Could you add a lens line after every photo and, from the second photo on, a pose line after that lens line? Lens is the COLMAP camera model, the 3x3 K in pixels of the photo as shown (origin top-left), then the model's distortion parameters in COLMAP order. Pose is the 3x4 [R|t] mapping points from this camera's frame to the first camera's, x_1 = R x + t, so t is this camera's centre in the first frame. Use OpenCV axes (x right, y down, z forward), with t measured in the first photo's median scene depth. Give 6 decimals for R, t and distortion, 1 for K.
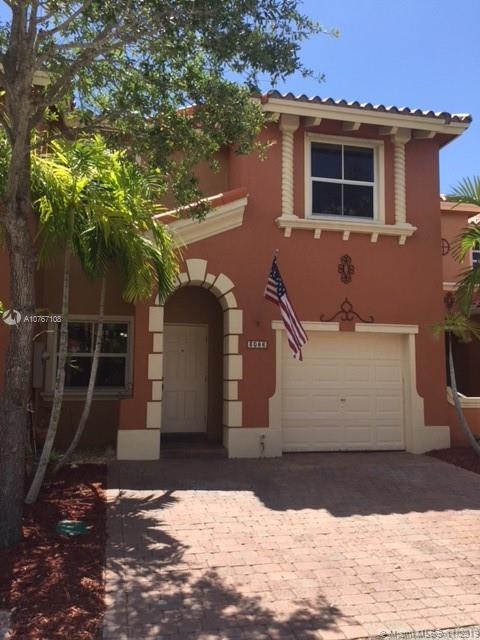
lens RADIAL K [[546.0, 0, 241.7], [0, 546.0, 318.5], [0, 0, 1]] dist [0.005599, -0.027914]
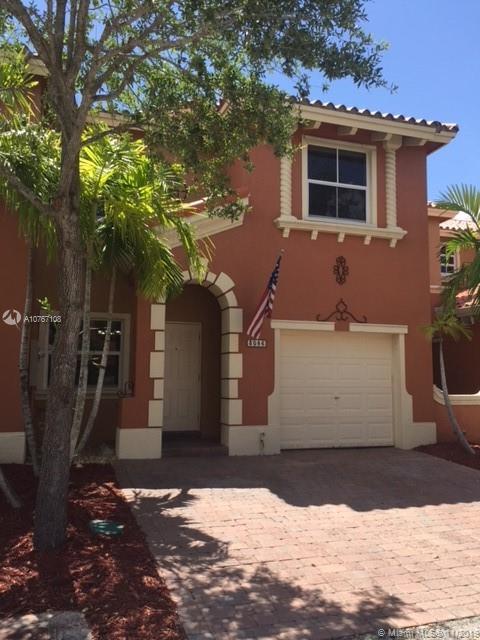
lens RADIAL K [[546.0, 0, 242.1], [0, 546.0, 317.7], [0, 0, 1]] dist [0.005599, -0.027914]
pose [[0.995656, 0.010806, 0.092478, -0.108943], [-0.010914, 0.999940, 0.000666, 0.000001], [-0.092465, -0.001672, 0.995715, -0.004332]]
